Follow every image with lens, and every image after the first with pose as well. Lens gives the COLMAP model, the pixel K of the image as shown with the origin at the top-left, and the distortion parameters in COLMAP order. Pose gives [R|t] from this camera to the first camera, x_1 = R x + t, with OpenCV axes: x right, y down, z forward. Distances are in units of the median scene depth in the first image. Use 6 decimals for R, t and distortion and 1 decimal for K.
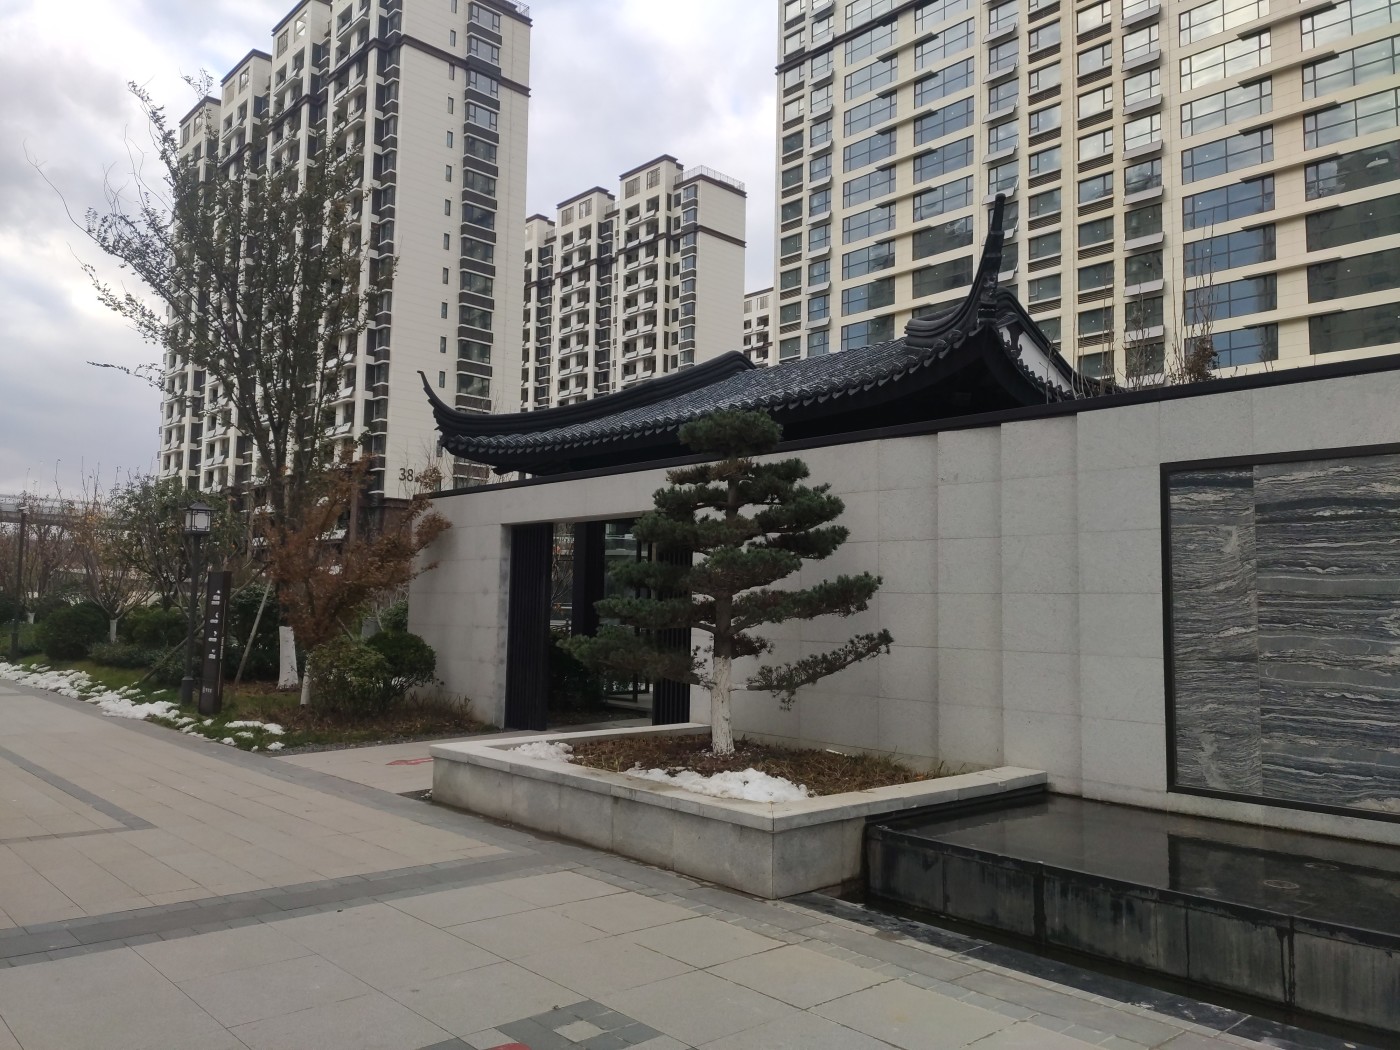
lens RADIAL K [[1044.1, 0, 700.0], [0, 1044.1, 525.0], [0, 0, 1]] dist [0.095429, -0.121049]
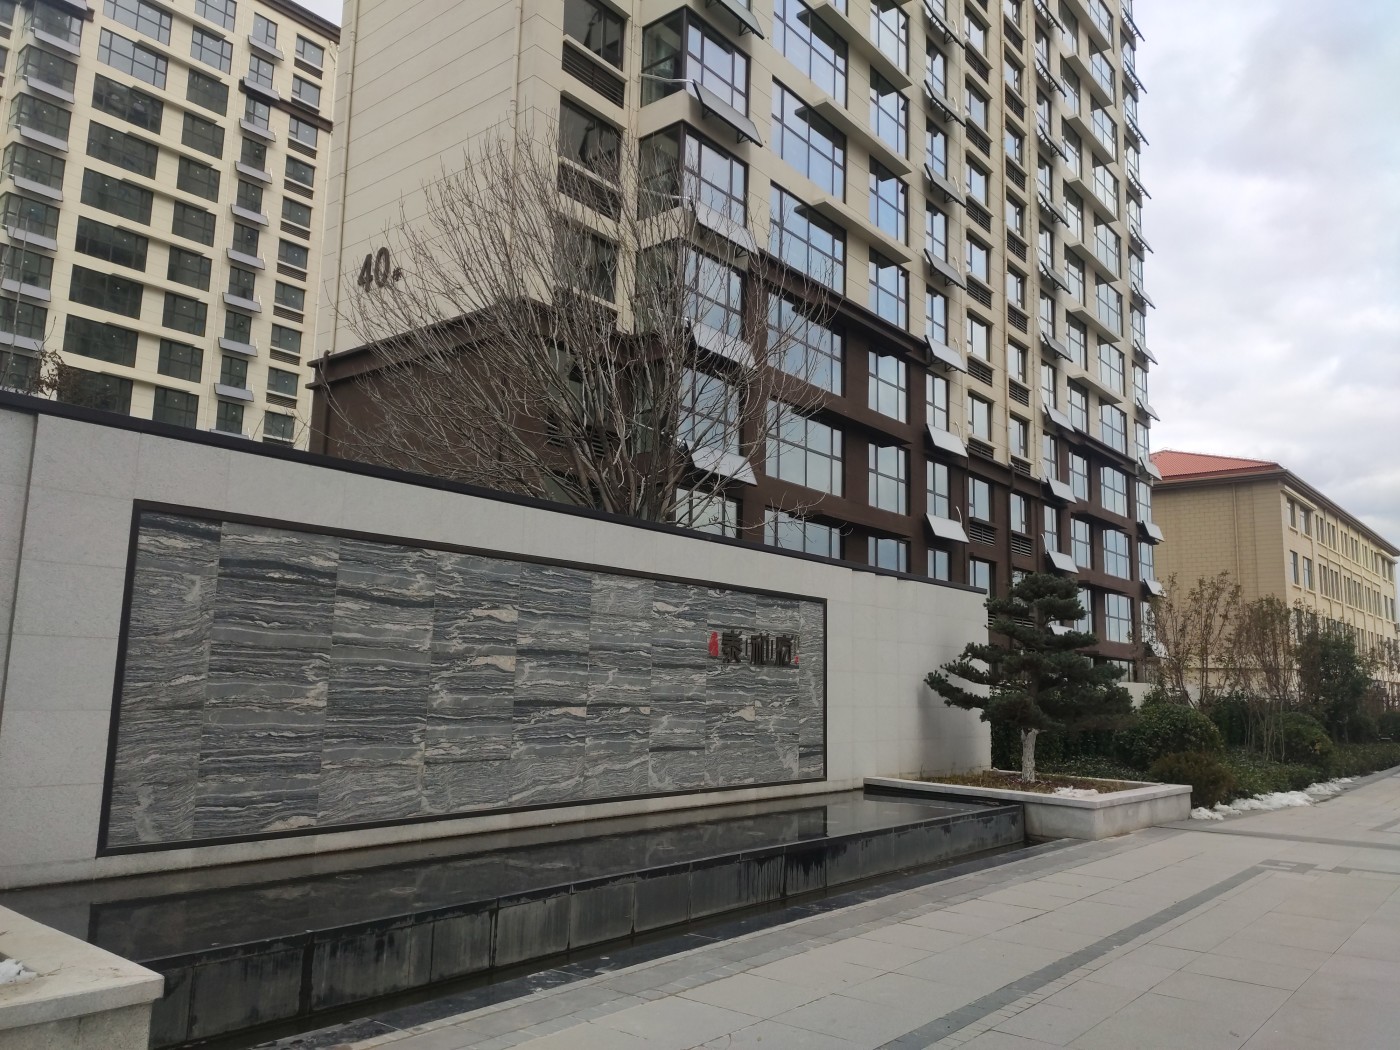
lens RADIAL K [[1044.1, 0, 700.0], [0, 1044.1, 525.0], [0, 0, 1]] dist [0.095429, -0.121049]
pose [[-0.129681, 0.123703, 0.983809, -0.586282], [-0.111438, 0.984083, -0.138426, 0.041327], [-0.985274, -0.127585, -0.113832, 0.662142]]
